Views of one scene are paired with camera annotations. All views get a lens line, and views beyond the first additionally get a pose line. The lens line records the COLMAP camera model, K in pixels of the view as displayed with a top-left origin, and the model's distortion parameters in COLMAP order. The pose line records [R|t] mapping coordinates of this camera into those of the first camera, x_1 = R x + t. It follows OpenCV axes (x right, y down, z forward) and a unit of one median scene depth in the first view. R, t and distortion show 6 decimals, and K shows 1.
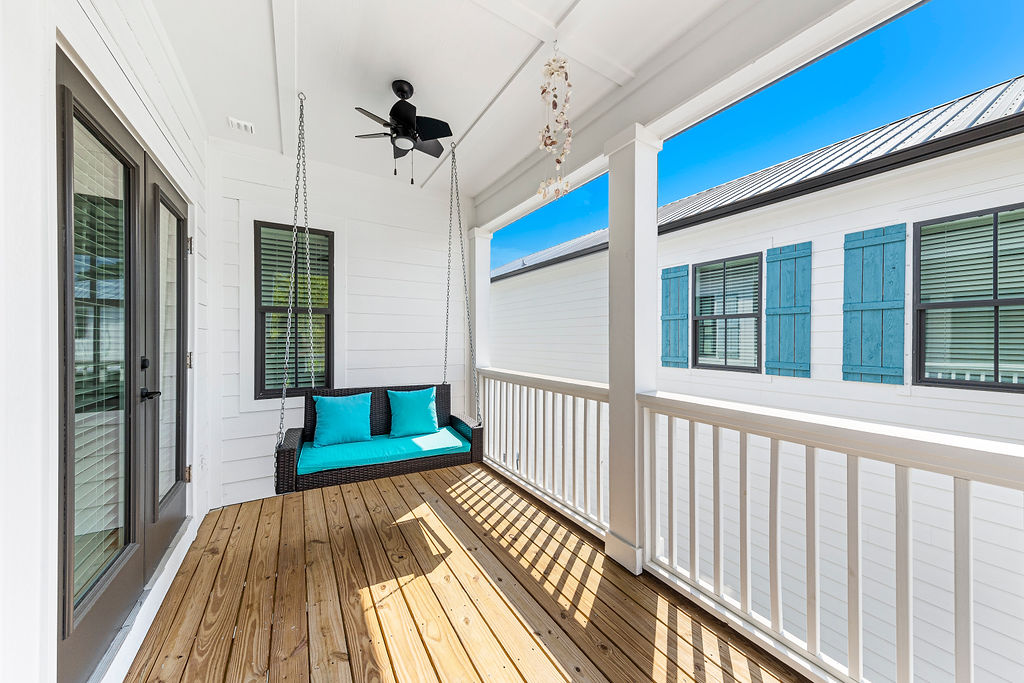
lens RADIAL K [[364.1, 0, 516.6], [0, 364.1, 340.4], [0, 0, 1]] dist [0.011666, -0.000082]
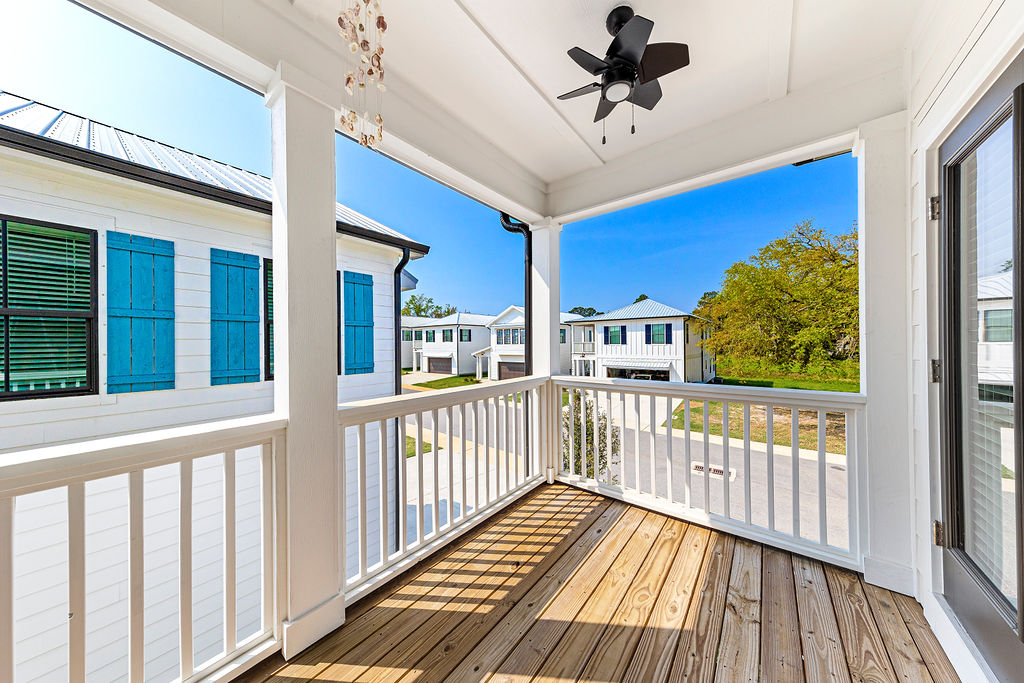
lens RADIAL K [[333.0, 0, 516.6], [0, 333.0, 340.1], [0, 0, 1]] dist [0.007549, 0.000053]
pose [[-0.364523, 0.011998, 0.931117, -0.336373], [0.015612, 0.999855, -0.006772, -0.001880], [-0.931064, 0.012068, -0.364657, 0.551183]]
